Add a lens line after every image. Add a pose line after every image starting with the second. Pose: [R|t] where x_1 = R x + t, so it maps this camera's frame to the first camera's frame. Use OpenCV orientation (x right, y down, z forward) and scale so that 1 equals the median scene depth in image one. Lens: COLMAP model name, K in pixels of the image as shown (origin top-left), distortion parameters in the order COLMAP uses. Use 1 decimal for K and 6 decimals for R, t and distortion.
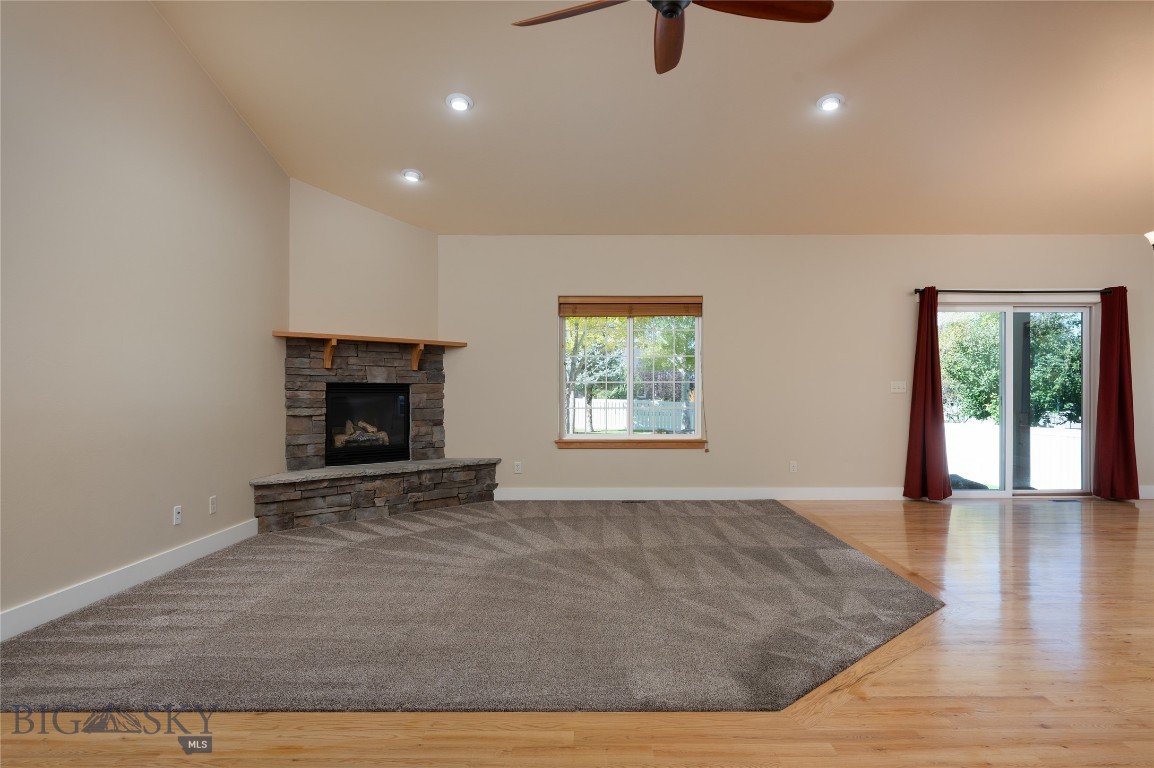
lens RADIAL K [[683.7, 0, 582.0], [0, 683.7, 386.6], [0, 0, 1]] dist [0.002124, 0.000780]
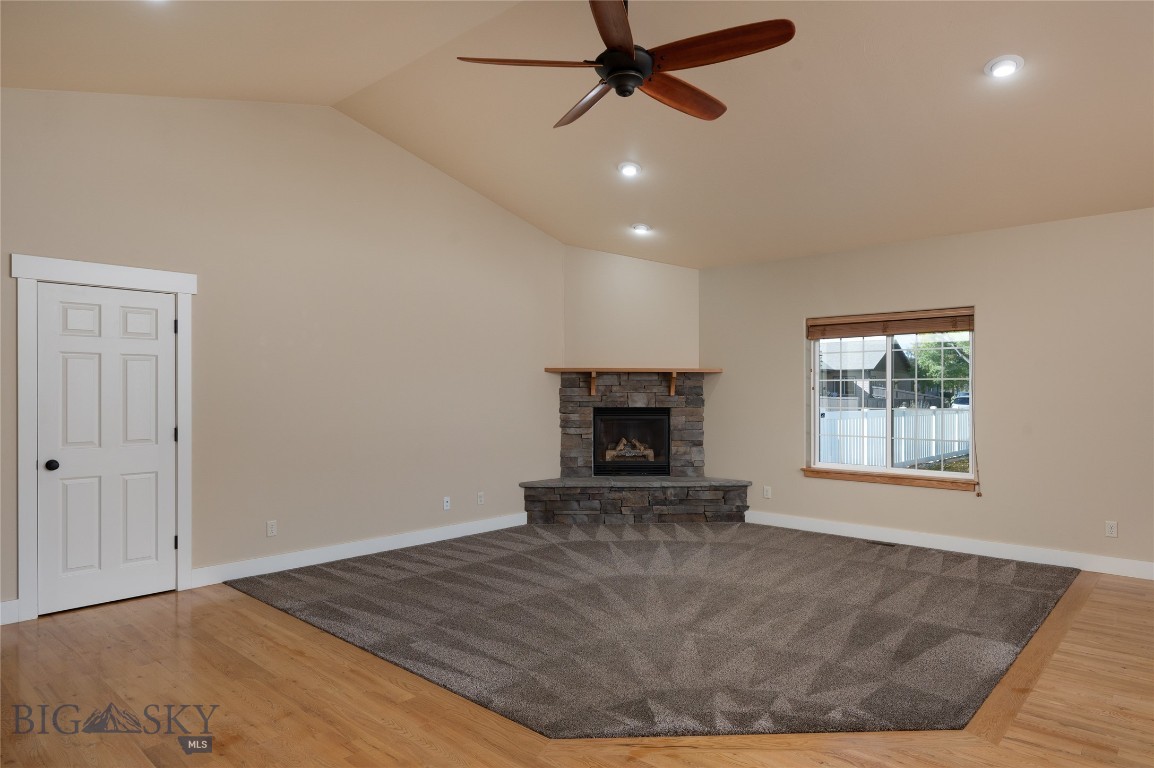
lens RADIAL K [[683.7, 0, 571.6], [0, 683.7, 385.1], [0, 0, 1]] dist [0.002124, 0.000780]
pose [[0.741356, -0.006040, -0.671084, 0.413939], [0.003793, 0.999981, -0.004810, -0.039531], [0.671101, 0.001021, 0.741365, 0.072139]]
